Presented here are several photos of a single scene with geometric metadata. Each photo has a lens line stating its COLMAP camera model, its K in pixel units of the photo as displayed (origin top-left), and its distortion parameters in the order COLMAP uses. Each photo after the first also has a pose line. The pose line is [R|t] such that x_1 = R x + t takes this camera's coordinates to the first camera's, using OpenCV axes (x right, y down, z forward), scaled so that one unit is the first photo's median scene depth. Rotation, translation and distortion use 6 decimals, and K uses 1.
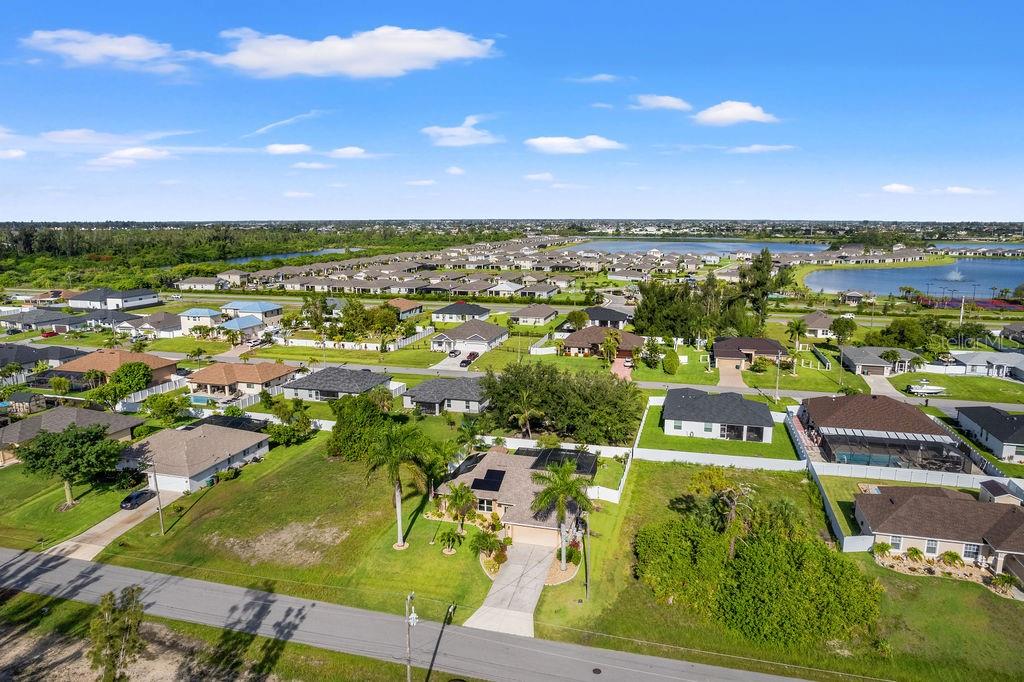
lens RADIAL K [[663.4, 0, 512.0], [0, 663.4, 341.0], [0, 0, 1]] dist [-0.089523, 0.085319]
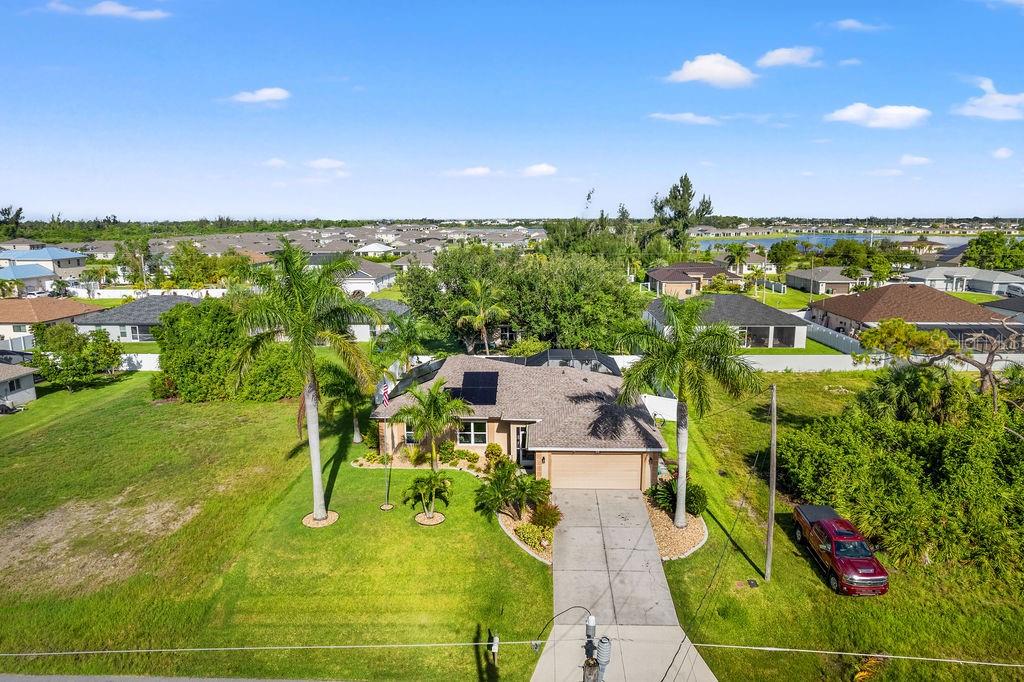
lens RADIAL K [[663.4, 0, 512.0], [0, 663.4, 341.0], [0, 0, 1]] dist [-0.089523, 0.085319]
pose [[0.973801, -0.045575, 0.222788, -0.119451], [0.045977, 0.998937, 0.003382, 0.168814], [-0.222706, 0.006950, 0.974861, 0.457722]]
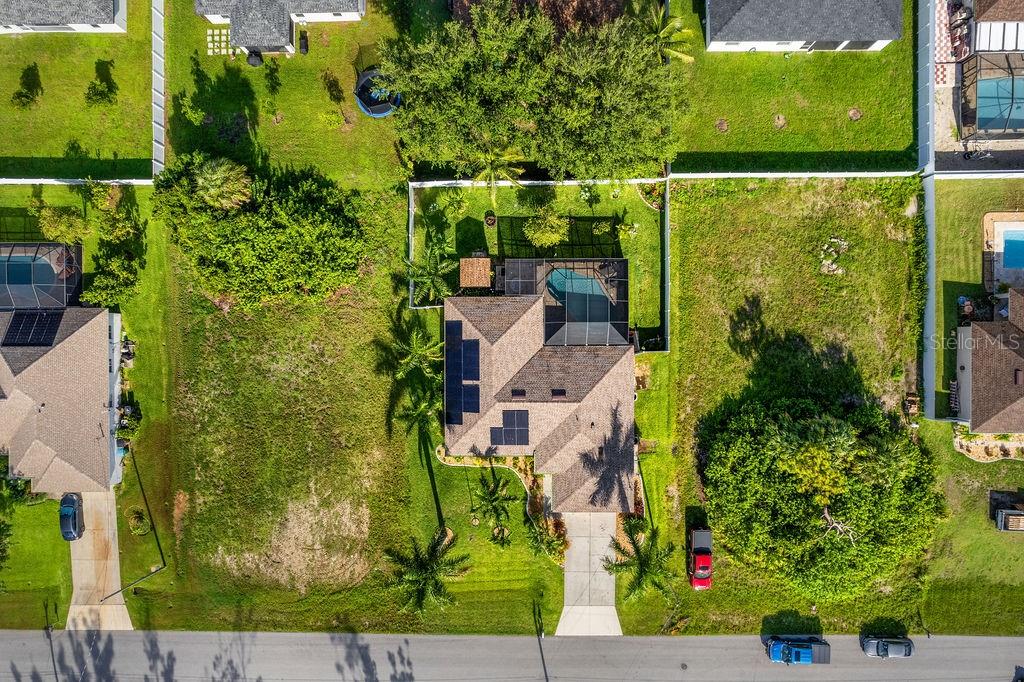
lens RADIAL K [[663.4, 0, 512.0], [0, 663.4, 341.0], [0, 0, 1]] dist [-0.089523, 0.085319]
pose [[0.960855, -0.275792, -0.026377, 0.013835], [0.076383, 0.172187, 0.982098, -0.534762], [-0.266313, -0.945669, 0.186512, 0.938425]]
